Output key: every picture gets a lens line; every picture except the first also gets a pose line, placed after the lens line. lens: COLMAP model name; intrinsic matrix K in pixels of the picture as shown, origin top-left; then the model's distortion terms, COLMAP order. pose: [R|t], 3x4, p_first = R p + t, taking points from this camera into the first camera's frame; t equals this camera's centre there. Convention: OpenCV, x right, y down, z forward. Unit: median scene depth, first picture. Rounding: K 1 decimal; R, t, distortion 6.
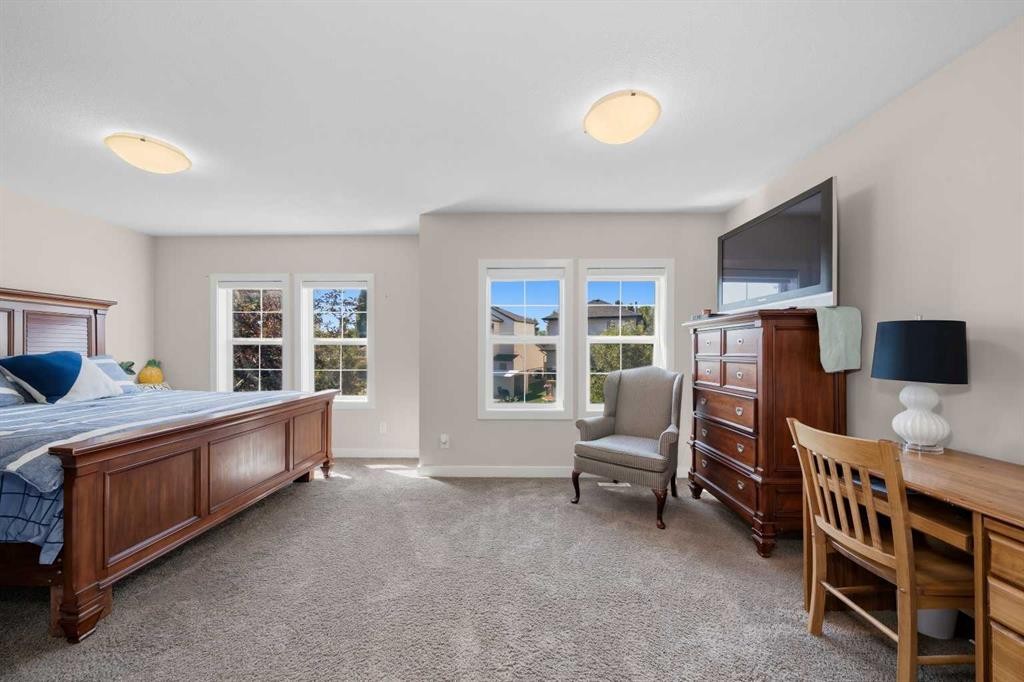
lens RADIAL K [[364.8, 0, 511.0], [0, 364.8, 348.0], [0, 0, 1]] dist [0.000175, 0.000062]
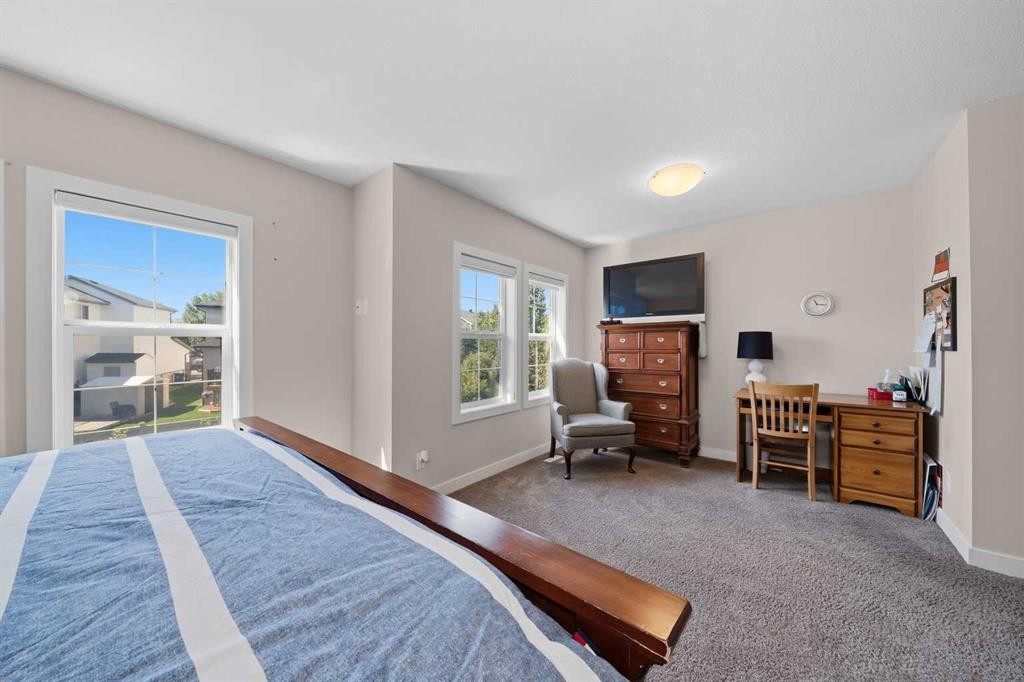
lens RADIAL K [[346.8, 0, 511.8], [0, 346.8, 345.6], [0, 0, 1]] dist [0.000726, 0.000016]
pose [[0.632835, -0.000651, 0.774286, -0.748936], [-0.001889, 0.999995, 0.002385, 0.004378], [-0.774284, -0.002972, 0.632831, 0.433250]]
